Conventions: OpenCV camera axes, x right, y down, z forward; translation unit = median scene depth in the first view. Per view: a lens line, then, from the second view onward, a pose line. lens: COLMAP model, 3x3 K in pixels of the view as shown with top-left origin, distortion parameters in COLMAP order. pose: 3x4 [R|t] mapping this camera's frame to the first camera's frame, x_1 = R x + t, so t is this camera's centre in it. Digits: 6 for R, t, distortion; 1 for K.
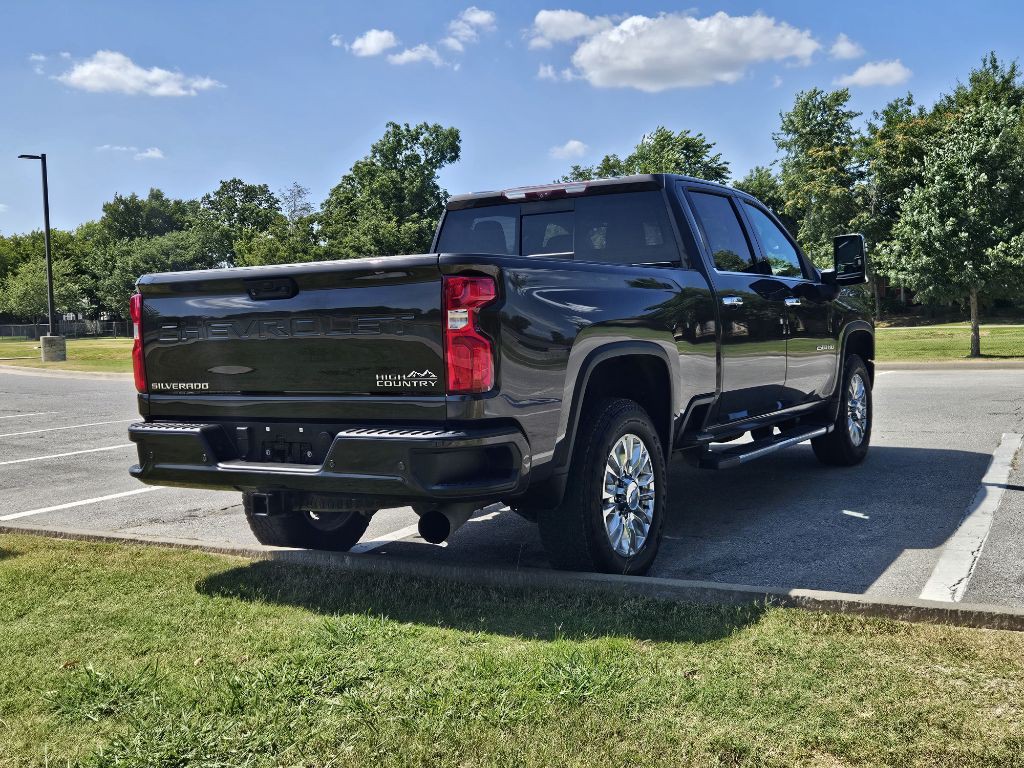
lens RADIAL K [[1096.1, 0, 526.2], [0, 1096.1, 387.1], [0, 0, 1]] dist [0.073594, -0.024675]
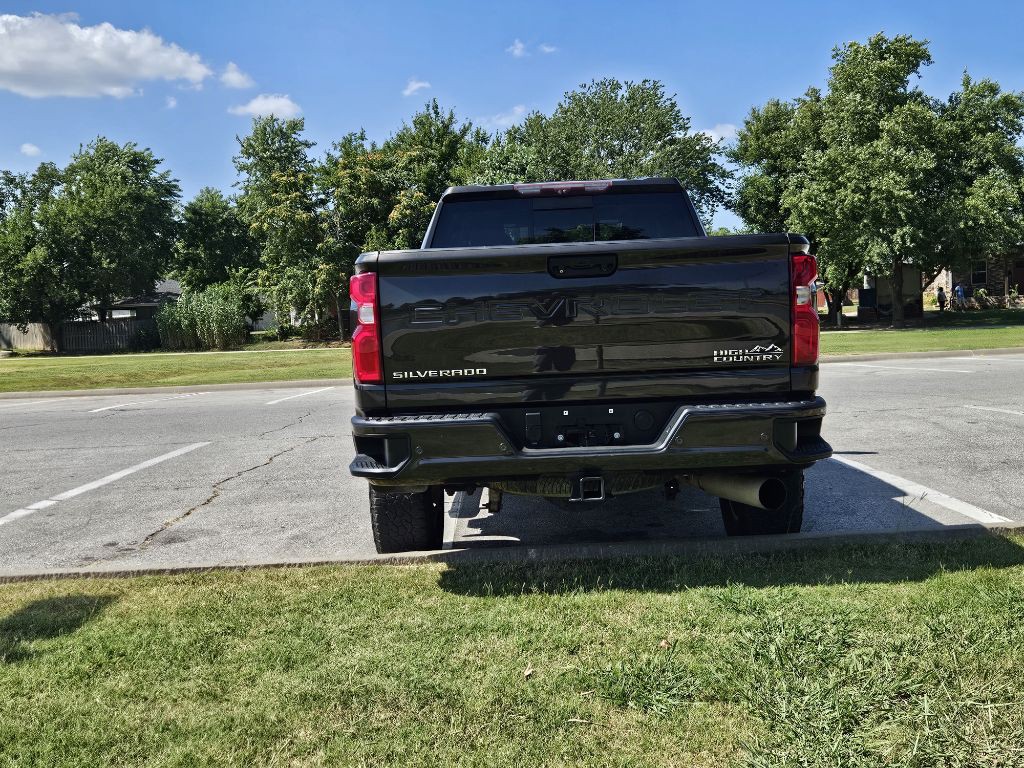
lens RADIAL K [[1096.1, 0, 526.2], [0, 1096.1, 387.1], [0, 0, 1]] dist [0.073594, -0.024675]
pose [[0.864504, -0.030175, 0.501719, -0.056845], [0.041574, 0.999069, -0.011548, 0.001924], [-0.500903, 0.030842, 0.864954, 0.014236]]
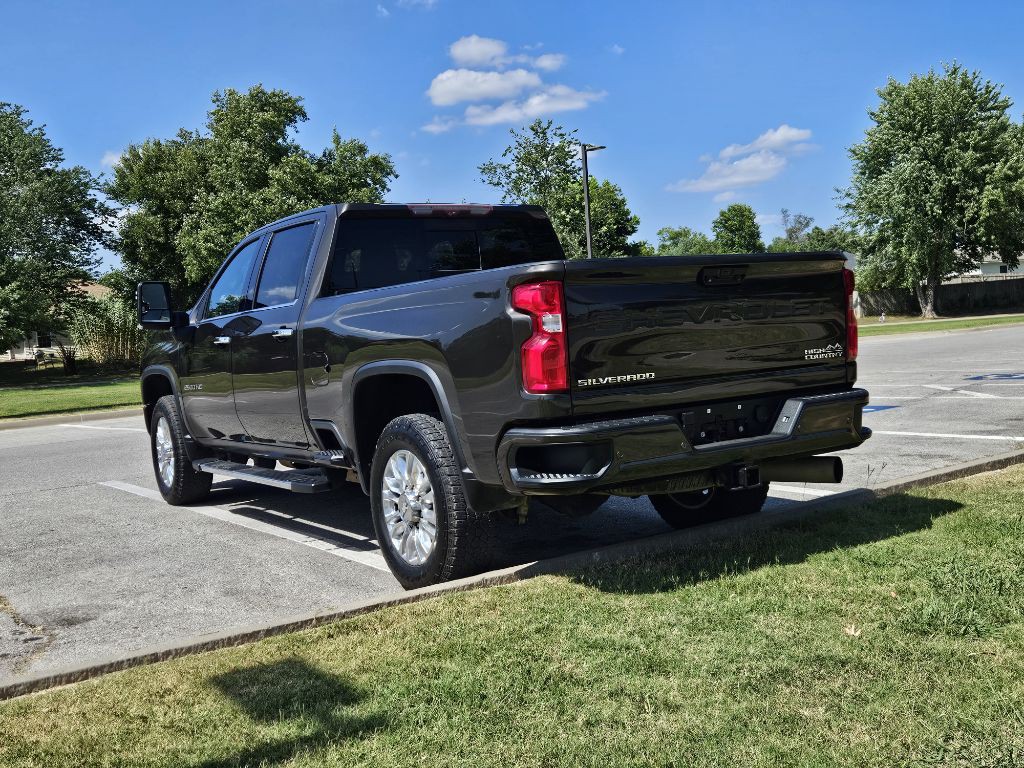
lens RADIAL K [[1096.1, 0, 526.2], [0, 1096.1, 387.1], [0, 0, 1]] dist [0.073594, -0.024675]
pose [[0.435411, -0.040924, 0.899301, -0.095142], [0.107384, 0.994195, -0.006750, 0.000302], [-0.893804, 0.099510, 0.437278, 0.053131]]
